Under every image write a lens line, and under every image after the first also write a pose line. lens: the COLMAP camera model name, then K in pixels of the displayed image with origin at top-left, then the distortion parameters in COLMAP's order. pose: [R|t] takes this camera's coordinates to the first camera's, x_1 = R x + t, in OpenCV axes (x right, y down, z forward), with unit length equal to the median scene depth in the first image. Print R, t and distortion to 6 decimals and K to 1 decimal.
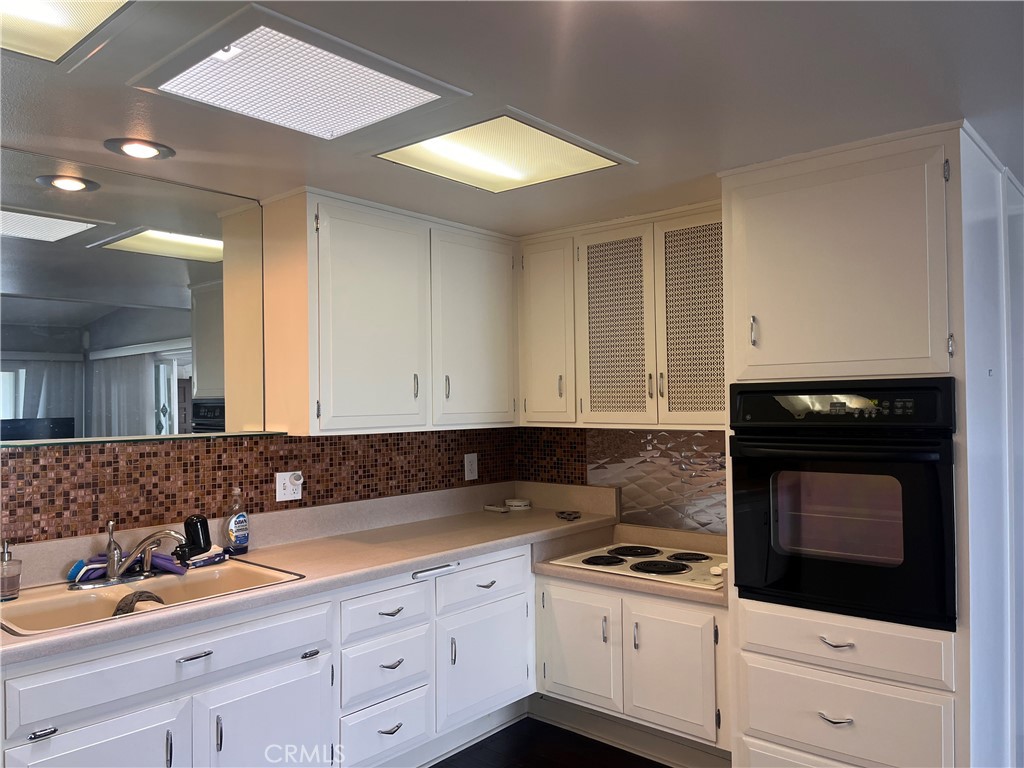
lens RADIAL K [[781.6, 0, 509.6], [0, 781.6, 388.3], [0, 0, 1]] dist [0.026158, -0.013785]
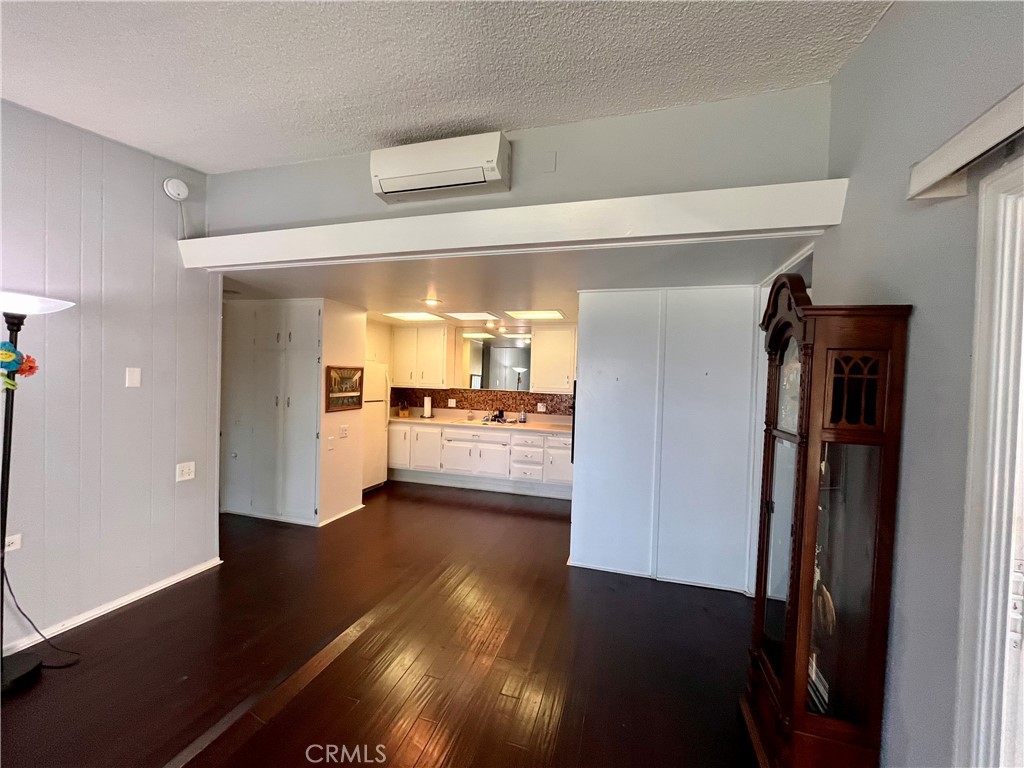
lens RADIAL K [[412.7, 0, 510.1], [0, 412.7, 382.8], [0, 0, 1]] dist [-0.002298, -0.000154]
pose [[0.414347, 0.035423, -0.909429, 1.479954], [-0.021540, 0.999344, 0.029112, -0.039200], [0.909864, 0.007527, 0.414839, 0.119815]]
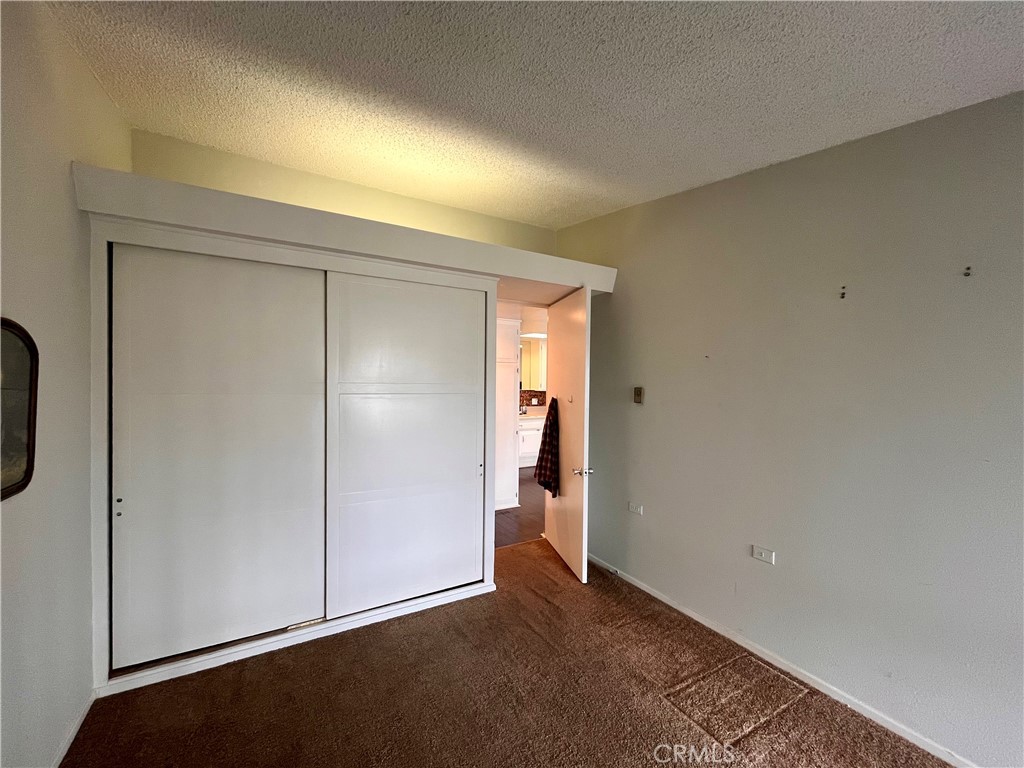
lens RADIAL K [[412.7, 0, 511.5], [0, 412.7, 380.1], [0, 0, 1]] dist [-0.002298, -0.000154]
pose [[0.946675, 0.024622, -0.321248, 0.427651], [-0.020893, 0.999668, 0.015051, -0.043205], [0.321512, -0.007536, 0.946875, -1.569836]]
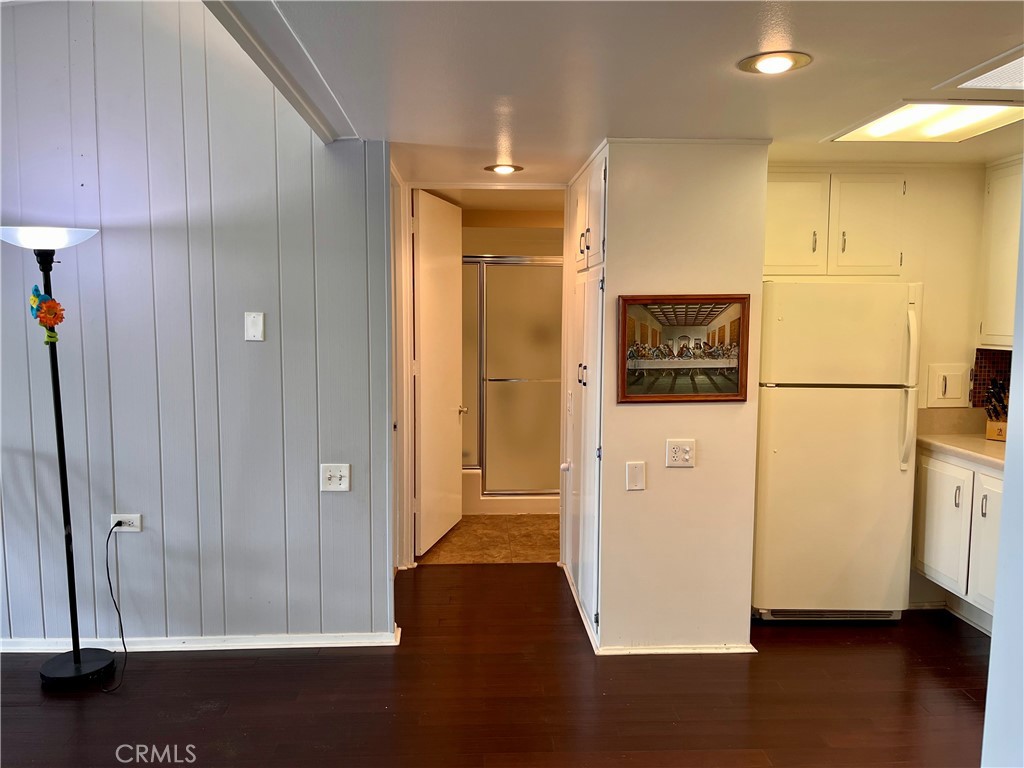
lens RADIAL K [[781.6, 0, 512.7], [0, 781.6, 387.1], [0, 0, 1]] dist [0.026158, -0.013785]
pose [[-0.715037, 0.080074, -0.694486, 0.849708], [0.017702, 0.995174, 0.096518, -0.022422], [0.698863, 0.056720, -0.713003, 0.865510]]
